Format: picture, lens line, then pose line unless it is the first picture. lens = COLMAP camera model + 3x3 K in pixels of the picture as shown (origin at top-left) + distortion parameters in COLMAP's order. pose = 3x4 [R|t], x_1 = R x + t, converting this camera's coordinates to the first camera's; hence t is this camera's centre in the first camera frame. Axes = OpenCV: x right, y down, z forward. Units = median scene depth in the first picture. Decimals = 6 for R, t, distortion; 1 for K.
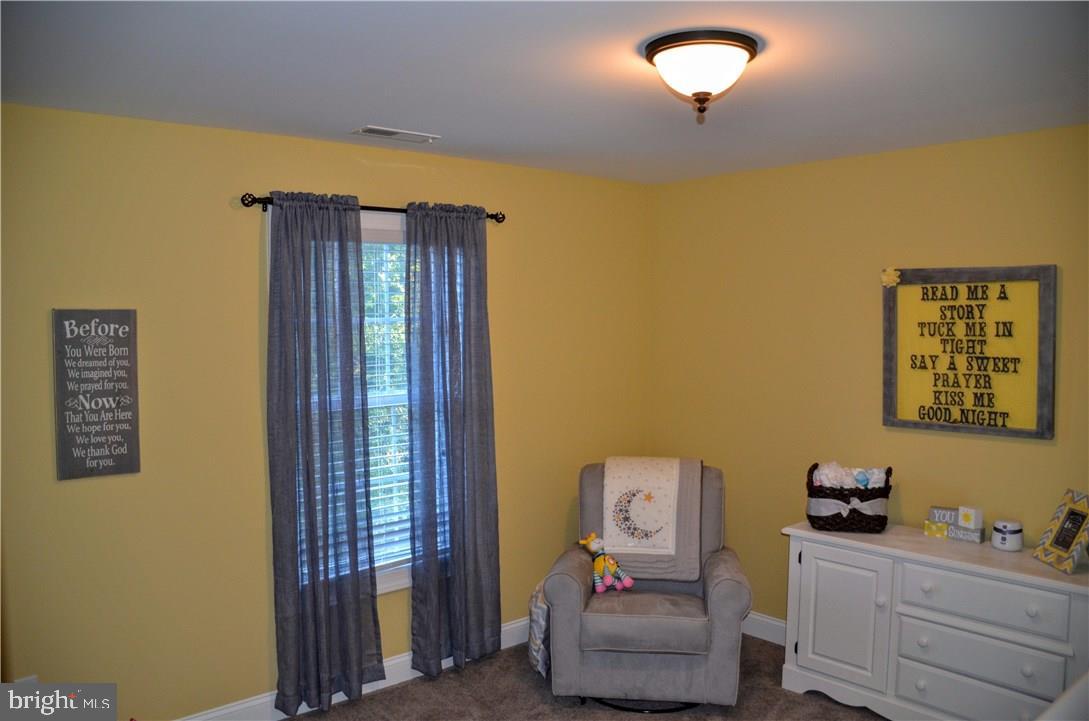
lens RADIAL K [[853.0, 0, 544.5], [0, 853.0, 360.5], [0, 0, 1]] dist [-0.039112, -0.002835]
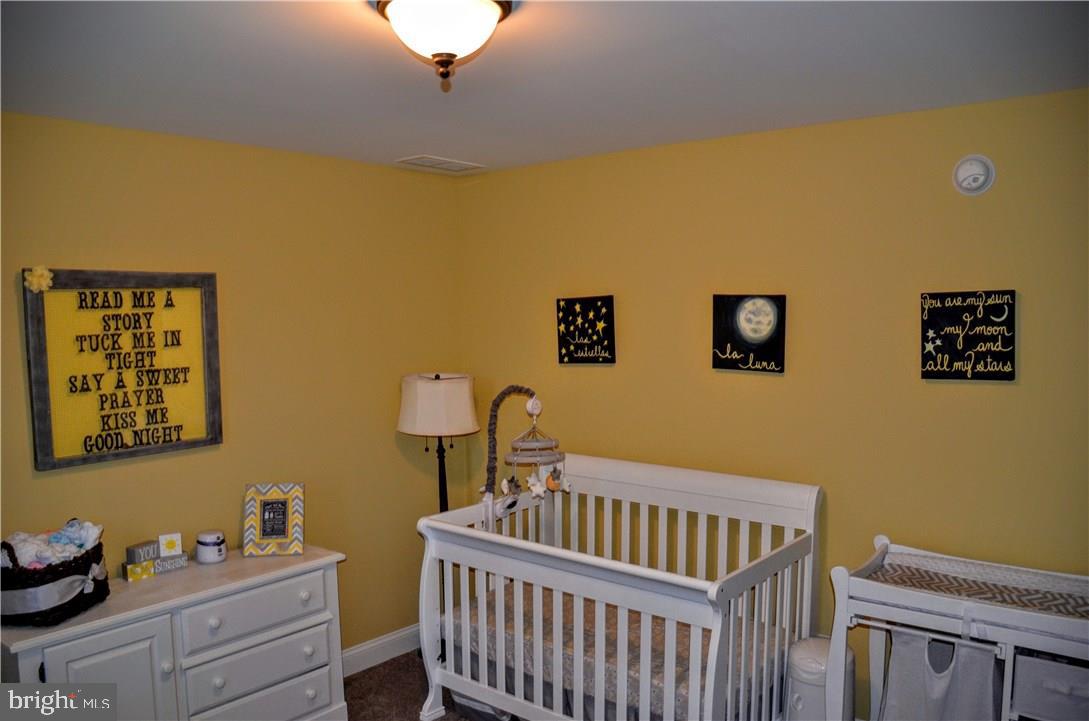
lens RADIAL K [[853.0, 0, 544.5], [0, 853.0, 360.5], [0, 0, 1]] dist [-0.039112, -0.002835]
pose [[-0.113882, -0.064272, 0.991413, -0.435476], [0.069419, 0.994951, 0.072476, -0.050806], [-0.991066, 0.077077, -0.108845, 0.670396]]
